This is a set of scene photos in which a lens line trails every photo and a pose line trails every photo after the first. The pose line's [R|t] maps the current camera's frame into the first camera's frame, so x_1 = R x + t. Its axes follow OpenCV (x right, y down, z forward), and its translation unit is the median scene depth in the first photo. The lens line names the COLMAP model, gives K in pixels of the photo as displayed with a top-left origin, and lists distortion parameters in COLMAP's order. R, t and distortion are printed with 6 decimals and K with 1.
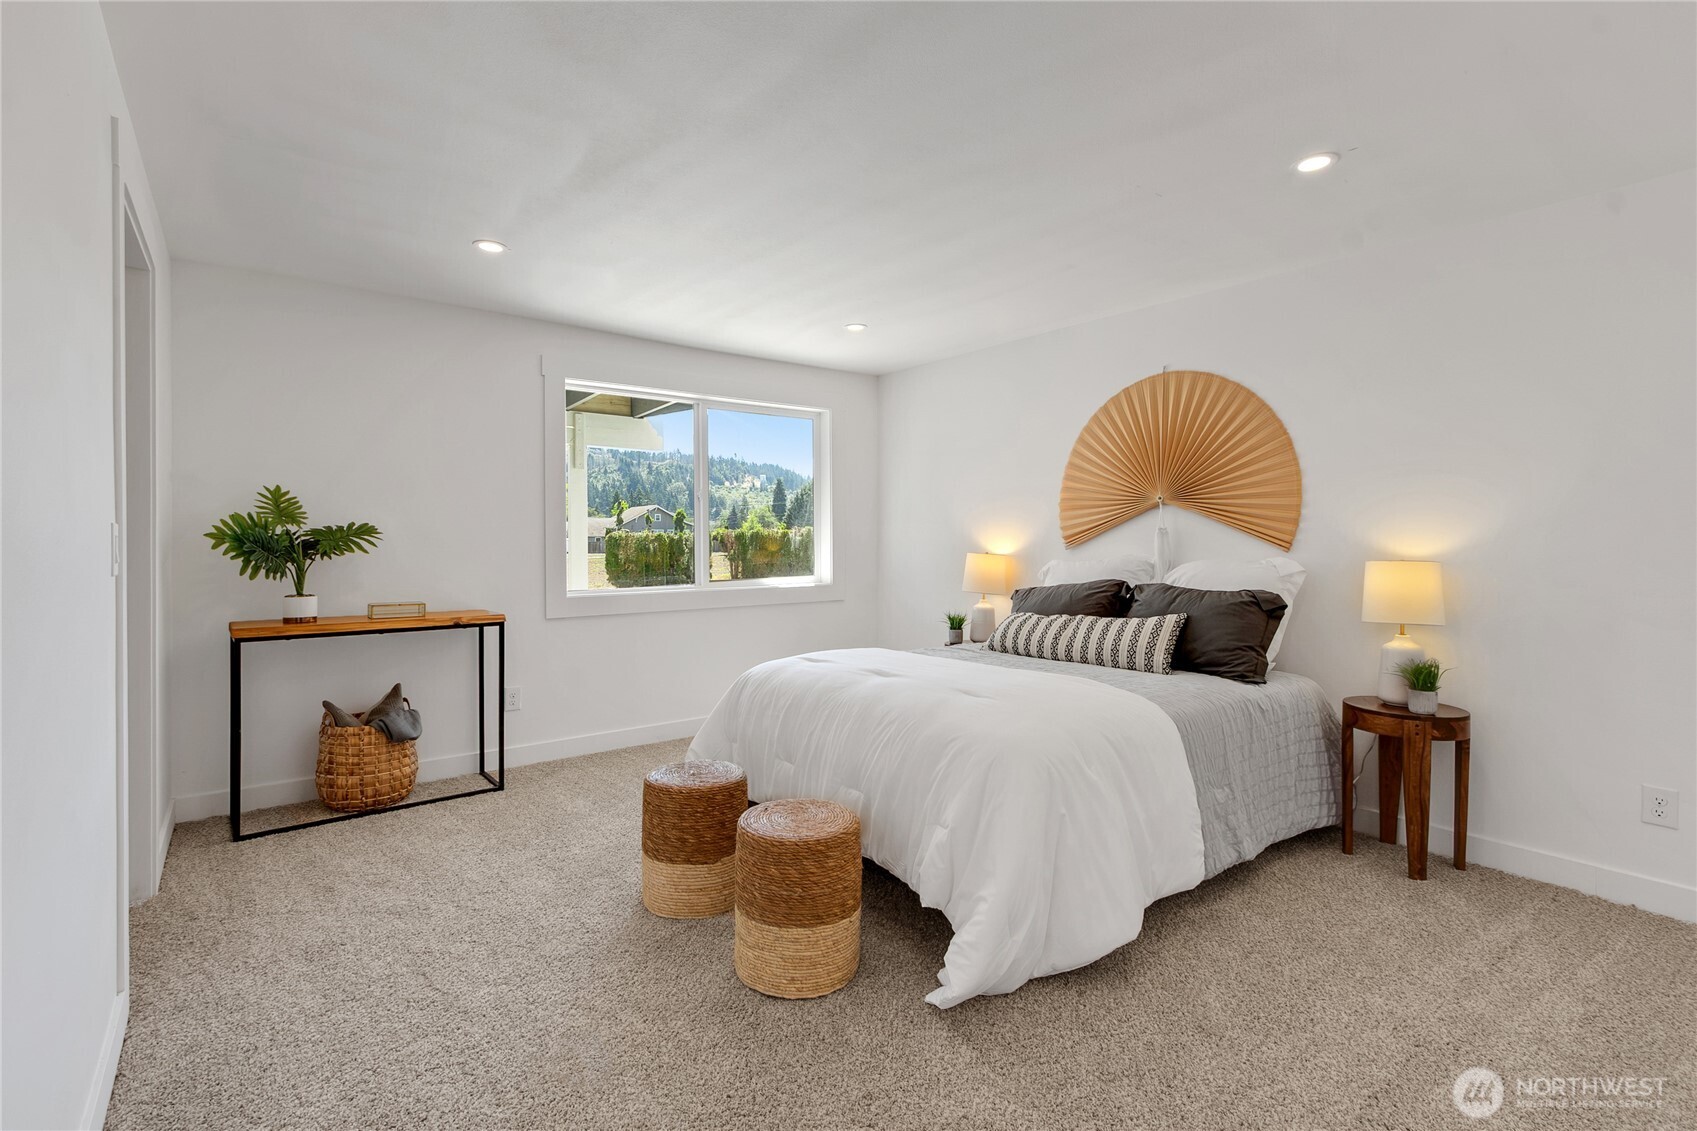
lens RADIAL K [[776.1, 0, 840.2], [0, 776.1, 546.0], [0, 0, 1]] dist [0.002446, -0.000875]
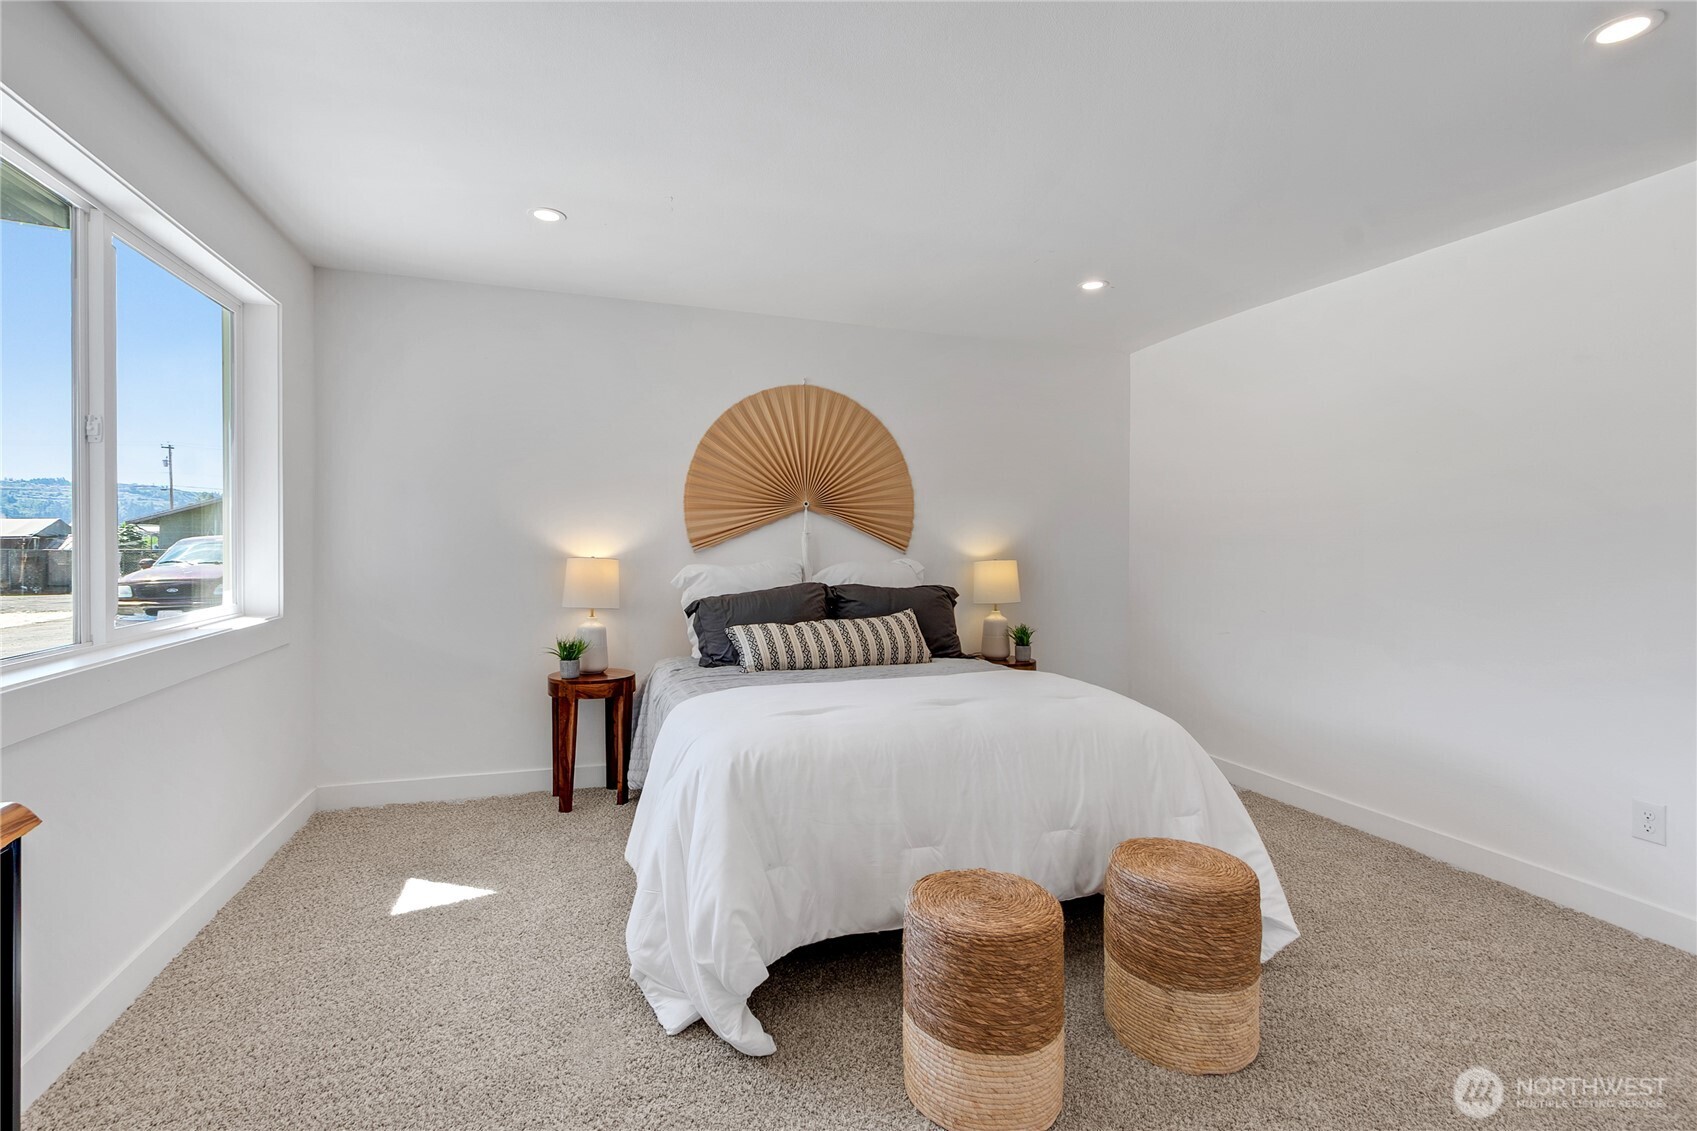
lens RADIAL K [[776.1, 0, 840.2], [0, 776.1, 546.0], [0, 0, 1]] dist [0.002446, -0.000875]
pose [[0.308941, -0.000129, 0.951081, -0.605477], [0.002072, 0.999998, -0.000537, -0.004219], [-0.951079, 0.002136, 0.308941, 0.656812]]
